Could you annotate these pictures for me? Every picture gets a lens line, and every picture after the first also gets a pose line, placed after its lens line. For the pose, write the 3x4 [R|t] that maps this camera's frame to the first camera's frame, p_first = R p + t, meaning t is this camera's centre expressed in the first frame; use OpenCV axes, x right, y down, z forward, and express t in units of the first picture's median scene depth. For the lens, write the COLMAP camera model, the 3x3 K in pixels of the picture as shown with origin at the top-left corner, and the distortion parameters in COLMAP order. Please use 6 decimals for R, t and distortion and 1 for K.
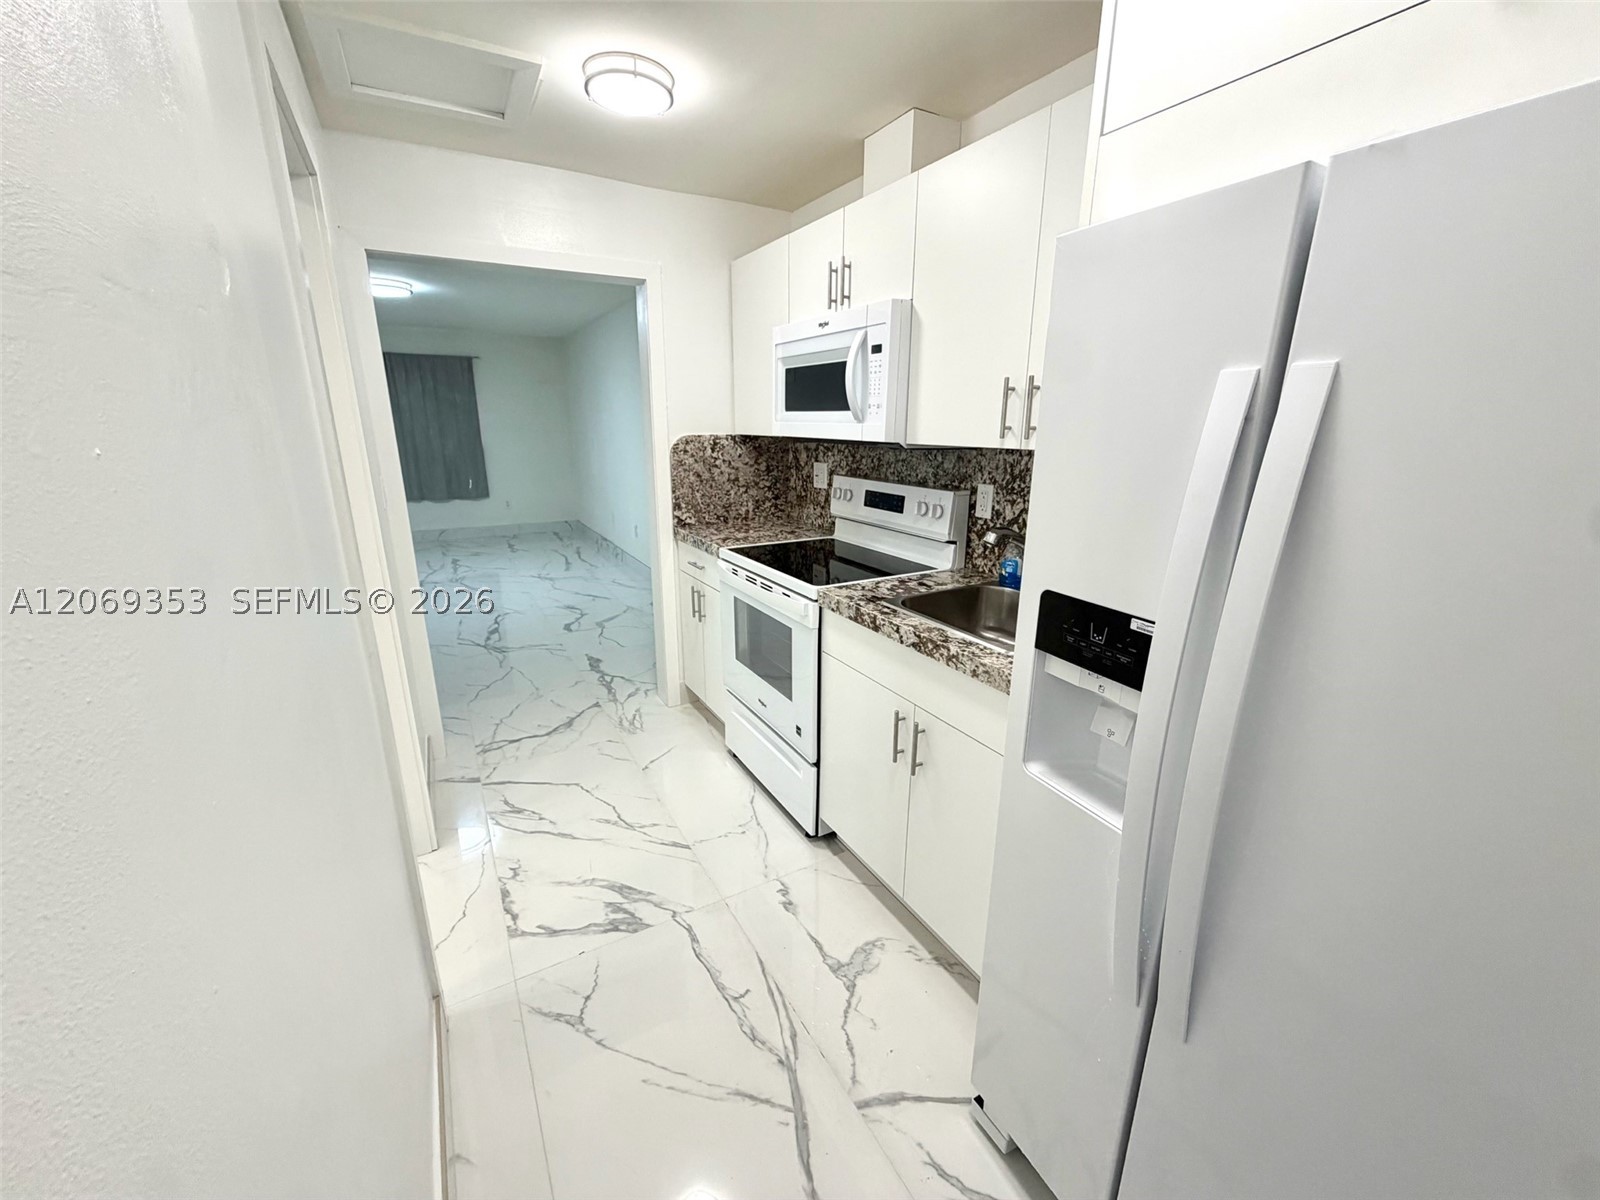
lens RADIAL K [[640.0, 0, 798.3], [0, 640.0, 599.0], [0, 0, 1]] dist [-0.000213, 0.000366]
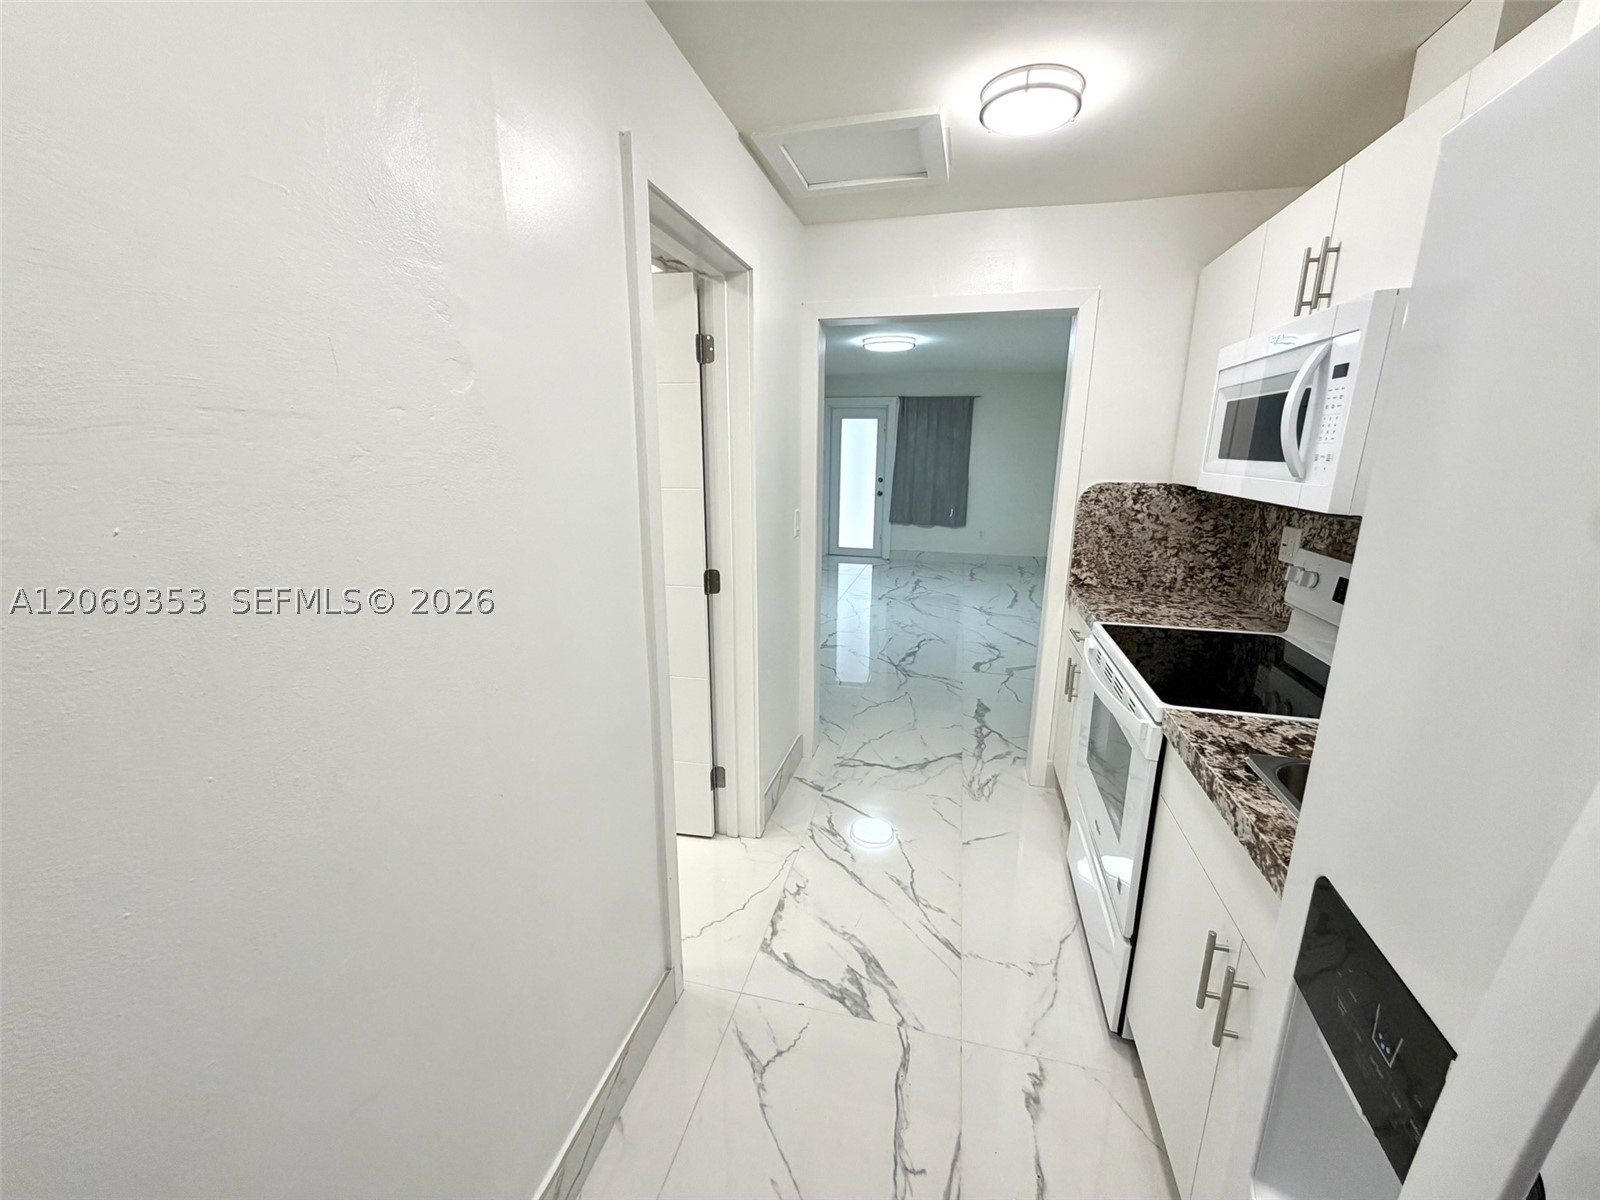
lens RADIAL K [[638.9, 0, 797.9], [0, 638.9, 598.7], [0, 0, 1]] dist [0.000055, 0.000097]
pose [[0.720346, 0.161997, -0.674432, 0.137980], [-0.192112, 0.980901, 0.030420, -0.055250], [0.666479, 0.107654, 0.737710, 0.127900]]
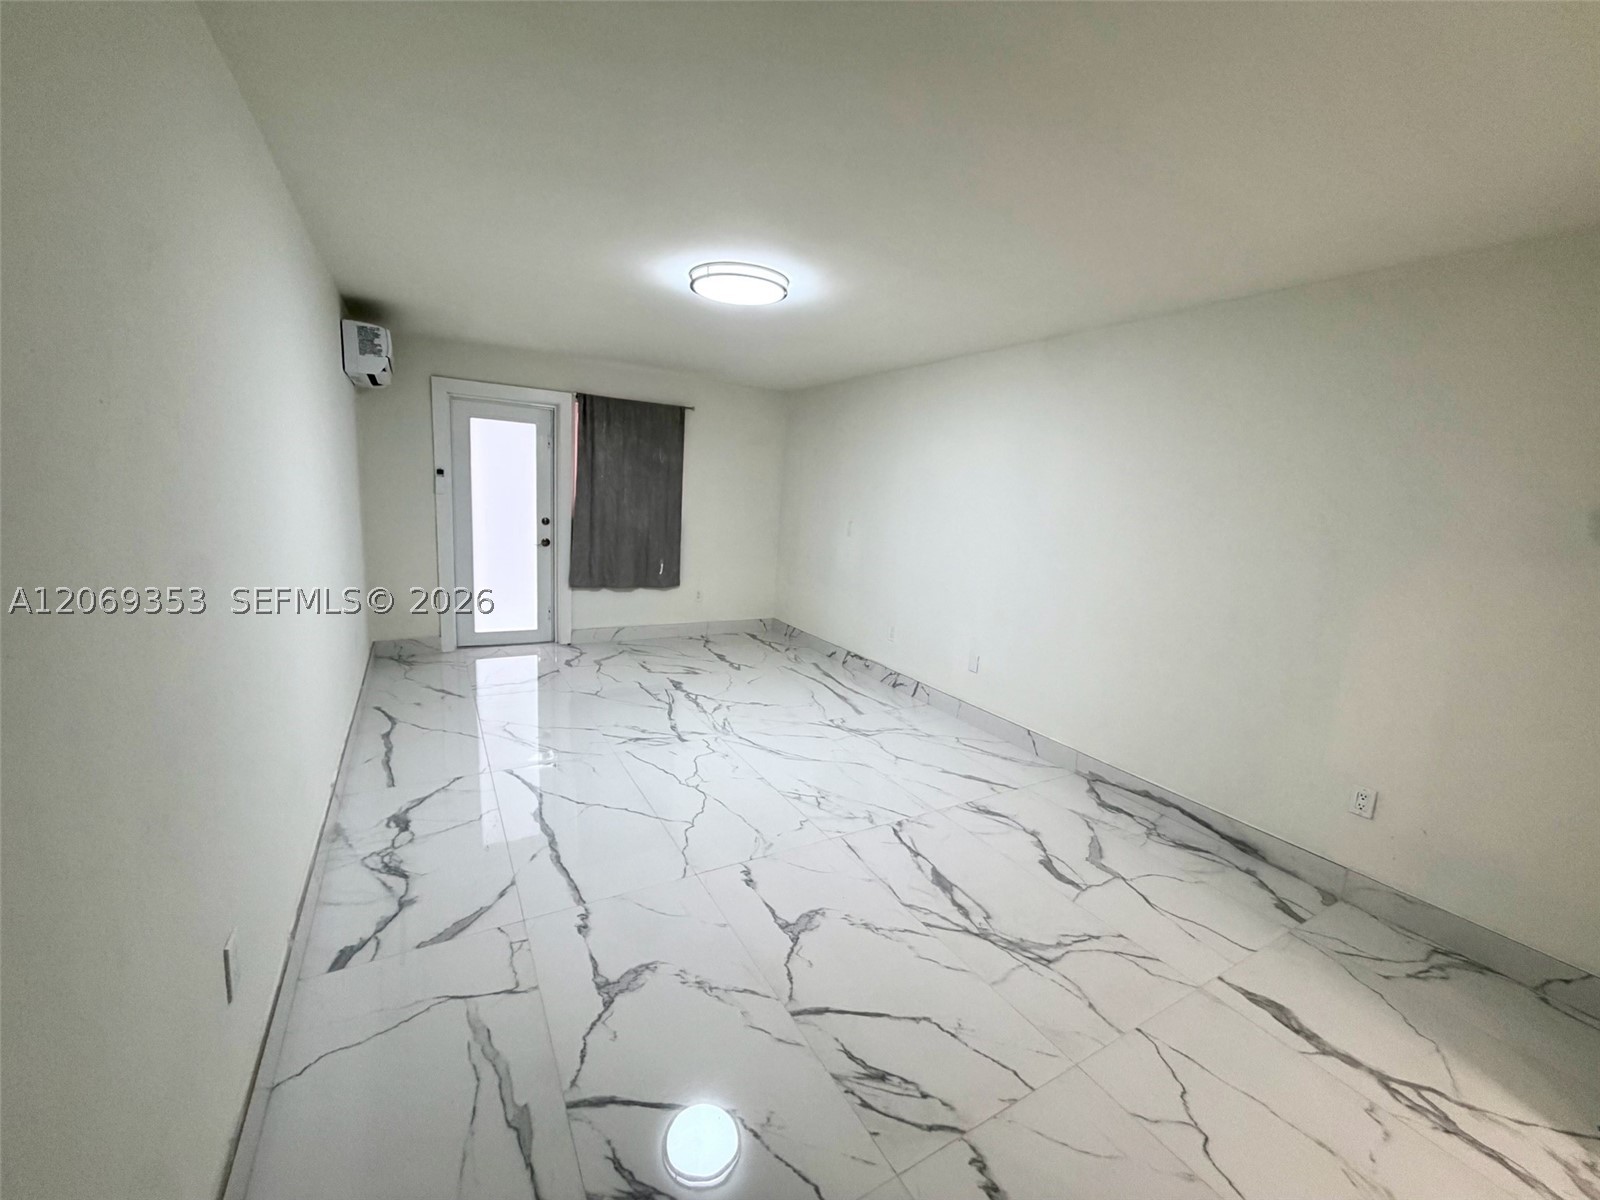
lens RADIAL K [[638.9, 0, 797.9], [0, 638.9, 598.7], [0, 0, 1]] dist [0.000055, 0.000097]
pose [[0.998515, 0.052619, 0.014108, -0.967719], [-0.050863, 0.993220, -0.104529, -0.199092], [-0.019513, 0.103656, 0.994422, 0.670965]]
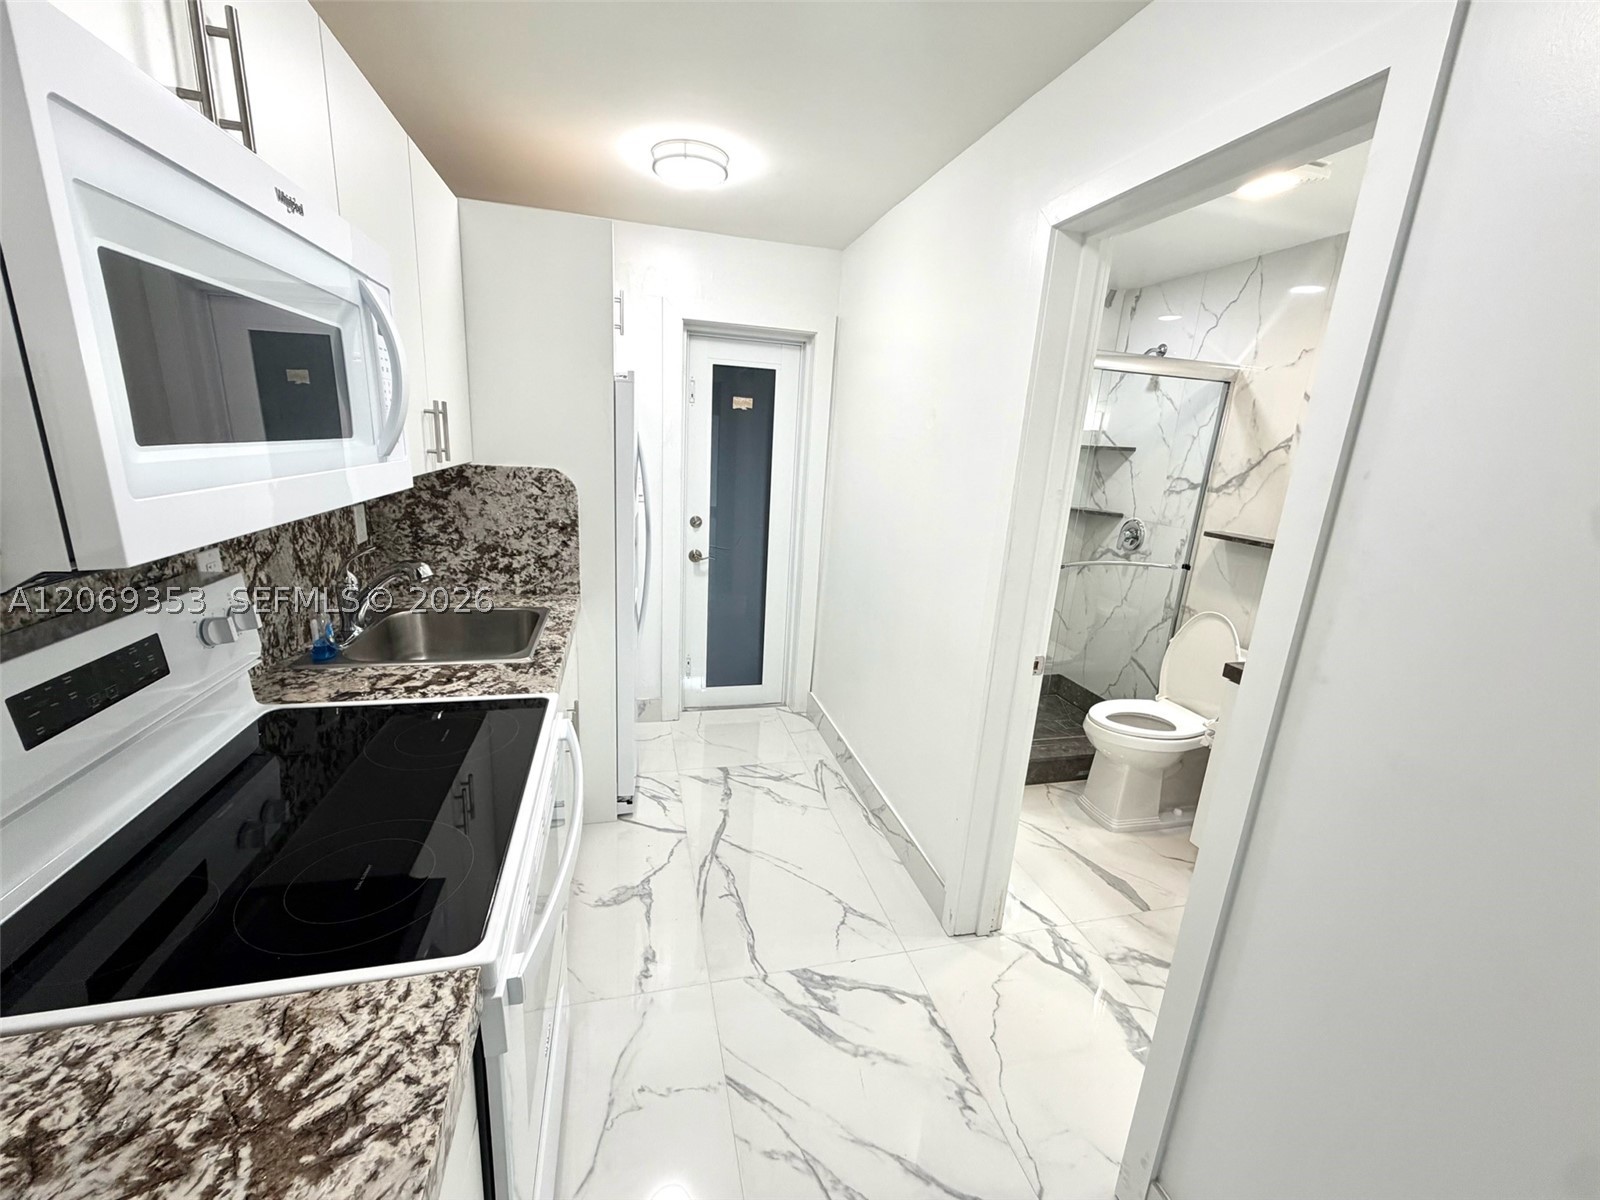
lens RADIAL K [[638.9, 0, 797.9], [0, 638.9, 598.7], [0, 0, 1]] dist [0.000055, 0.000097]
pose [[-0.963484, -0.124203, 0.237218, -0.267911], [0.009342, 0.869782, 0.493347, -0.315664], [-0.267603, 0.477548, -0.836861, 1.023222]]
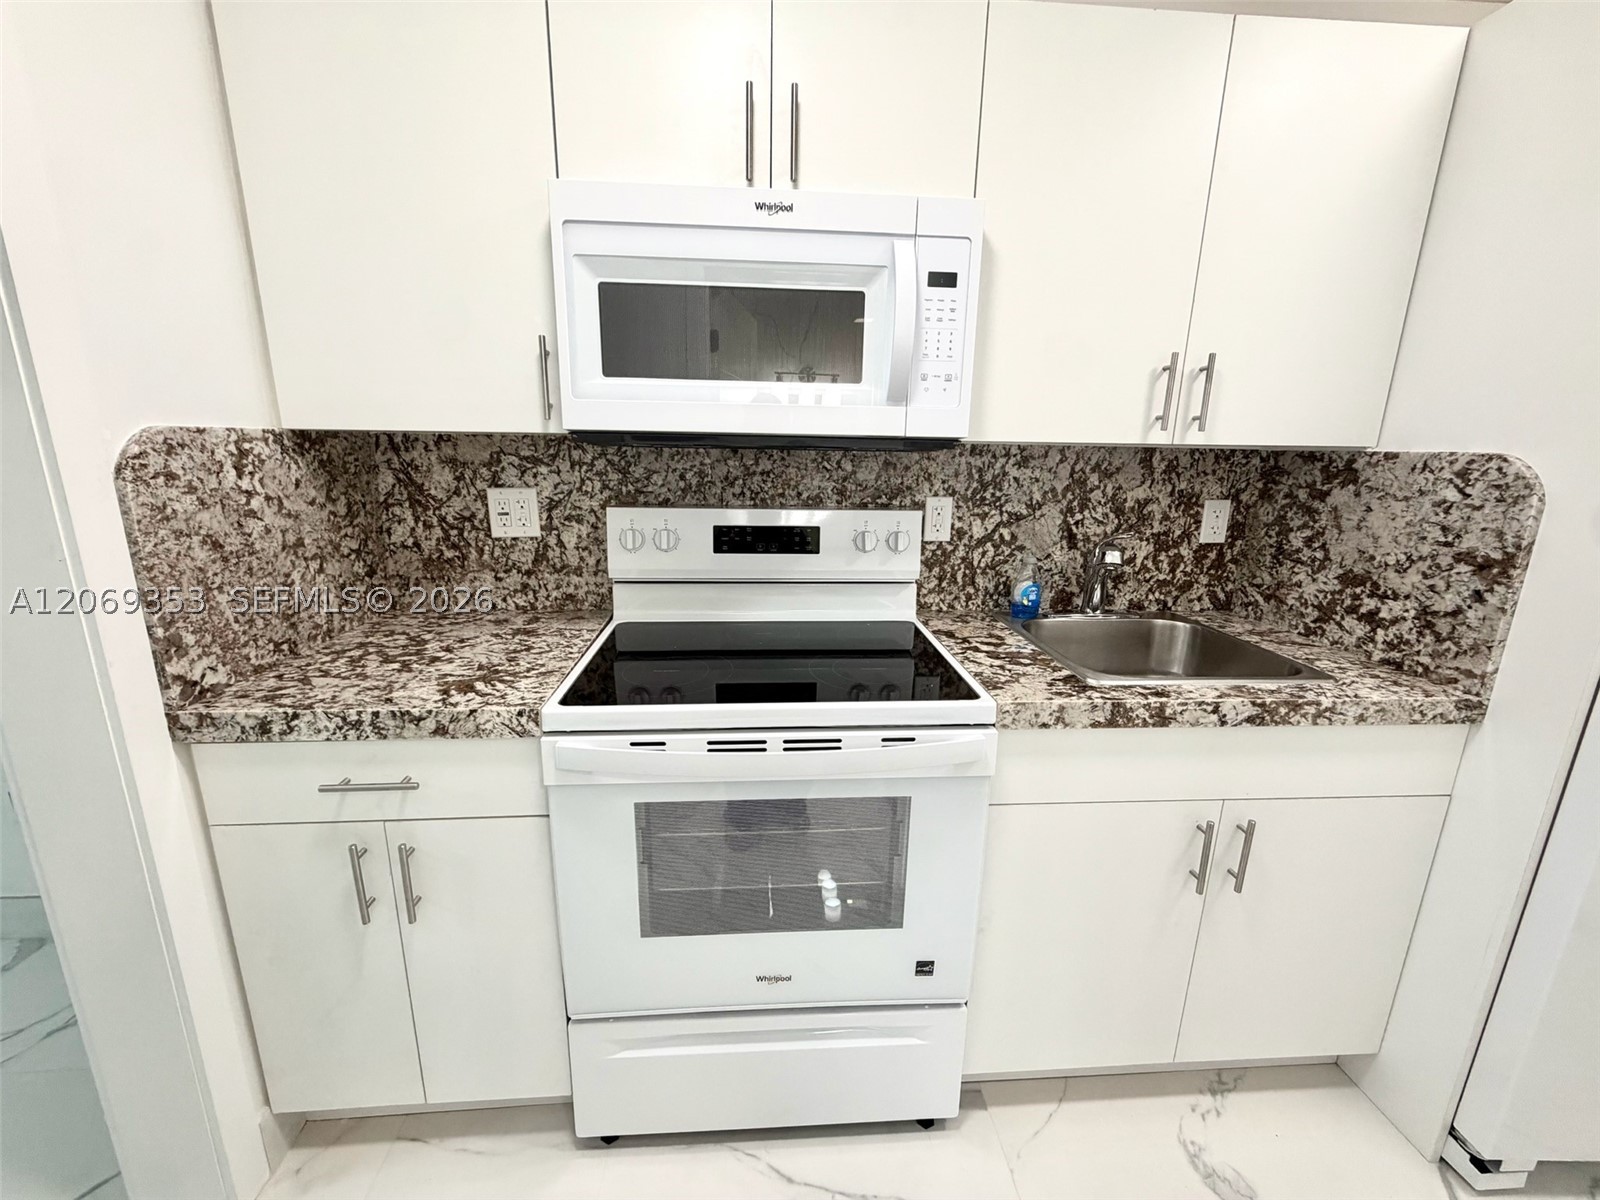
lens RADIAL K [[638.9, 0, 797.9], [0, 638.9, 598.7], [0, 0, 1]] dist [0.000055, 0.000097]
pose [[0.435355, -0.207131, 0.876107, -0.352022], [0.230017, 0.966464, 0.114194, -0.141662], [-0.870379, 0.151804, 0.468398, 0.611465]]
